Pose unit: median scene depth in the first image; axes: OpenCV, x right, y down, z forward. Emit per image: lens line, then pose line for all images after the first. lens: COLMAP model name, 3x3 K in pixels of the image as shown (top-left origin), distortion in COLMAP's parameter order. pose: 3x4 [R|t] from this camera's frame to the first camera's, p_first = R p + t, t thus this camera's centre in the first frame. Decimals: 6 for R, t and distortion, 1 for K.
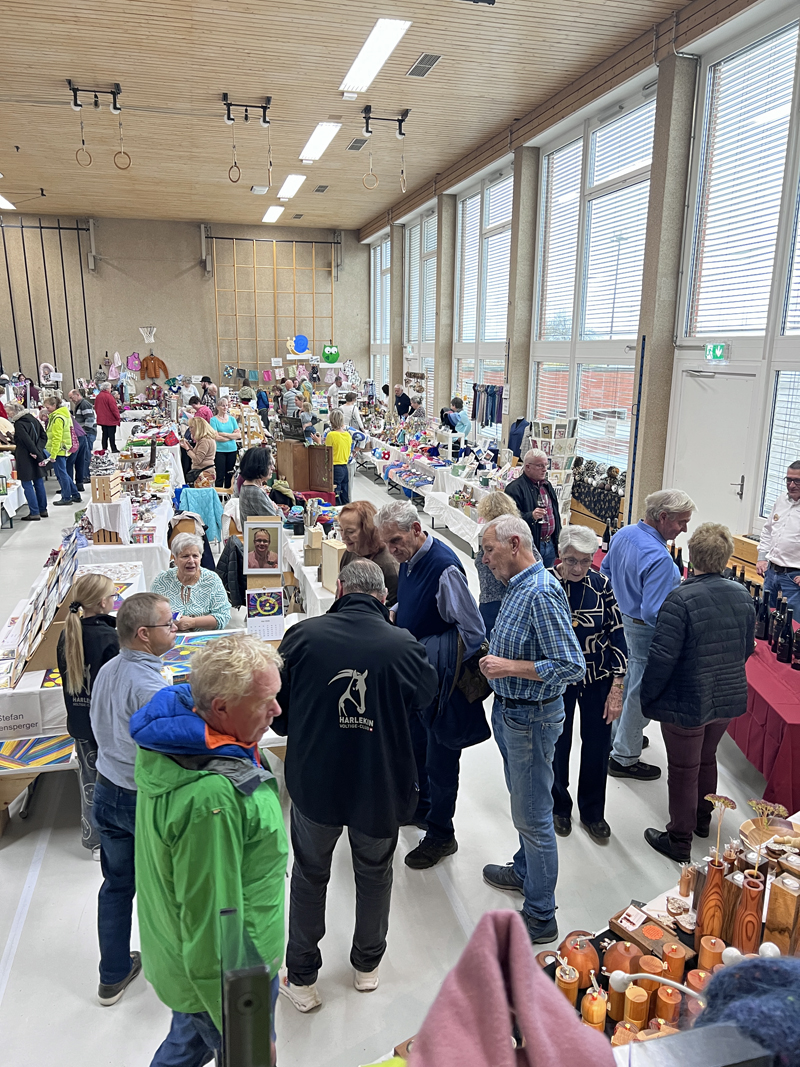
lens RADIAL K [[801.6, 0, 400.3], [0, 801.6, 532.8], [0, 0, 1]] dist [0.004136, 0.007920]
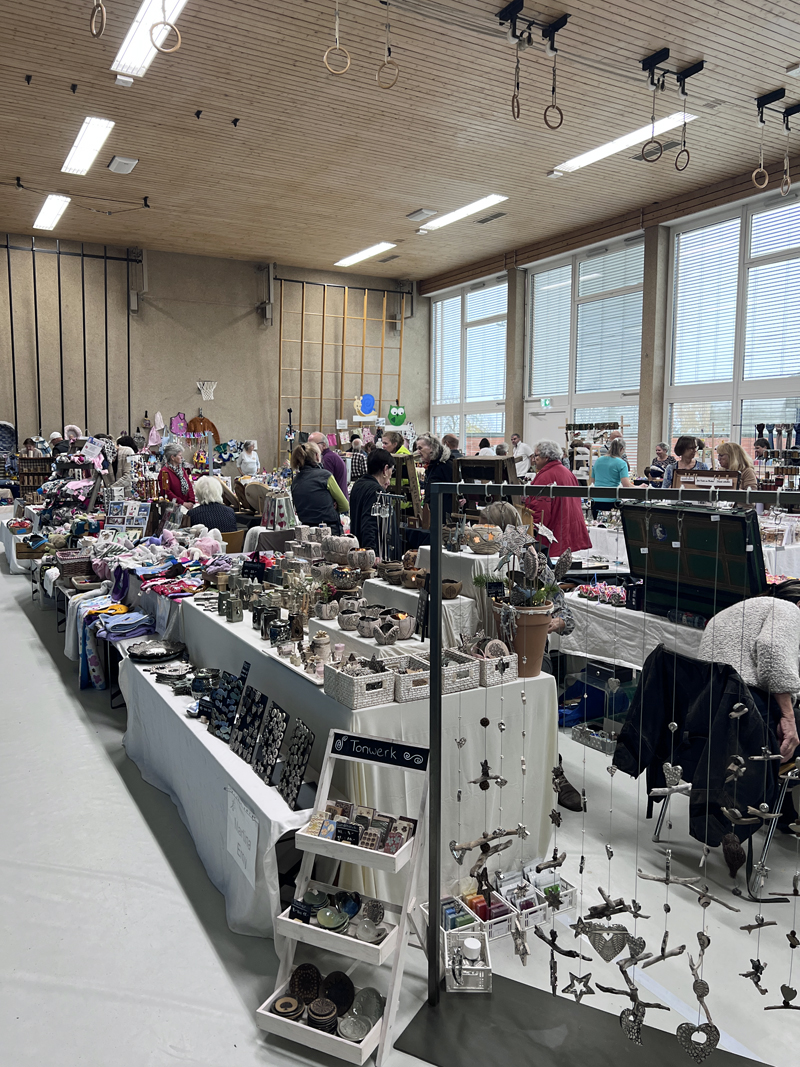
lens RADIAL K [[801.6, 0, 399.2], [0, 801.6, 531.6], [0, 0, 1]] dist [0.004136, 0.007920]
pose [[0.958356, -0.043786, 0.282200, -0.351973], [0.076303, 0.991510, -0.105286, -0.002536], [-0.275194, 0.122434, 0.953561, 0.177748]]
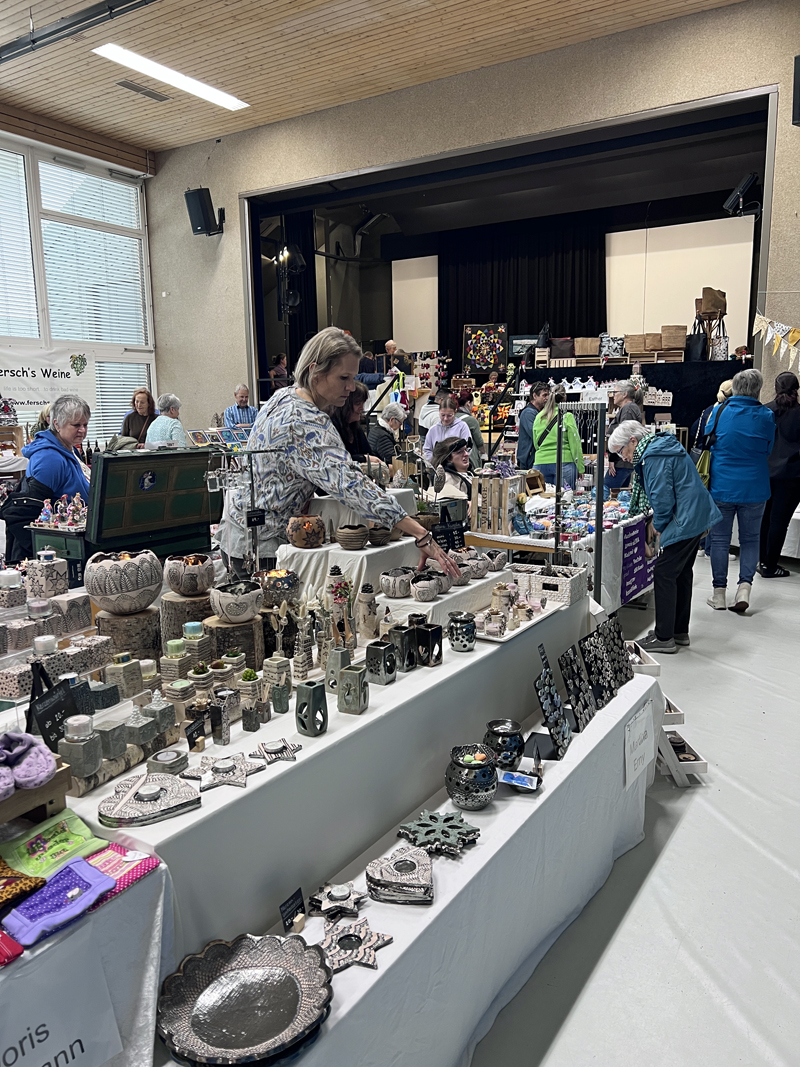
lens RADIAL K [[801.6, 0, 397.3], [0, 801.6, 534.8], [0, 0, 1]] dist [0.004136, 0.007920]
pose [[-0.693383, -0.125018, 0.709641, -0.560211], [0.179832, 0.923648, 0.338431, -0.213026], [-0.697768, 0.362279, -0.617959, 1.041899]]
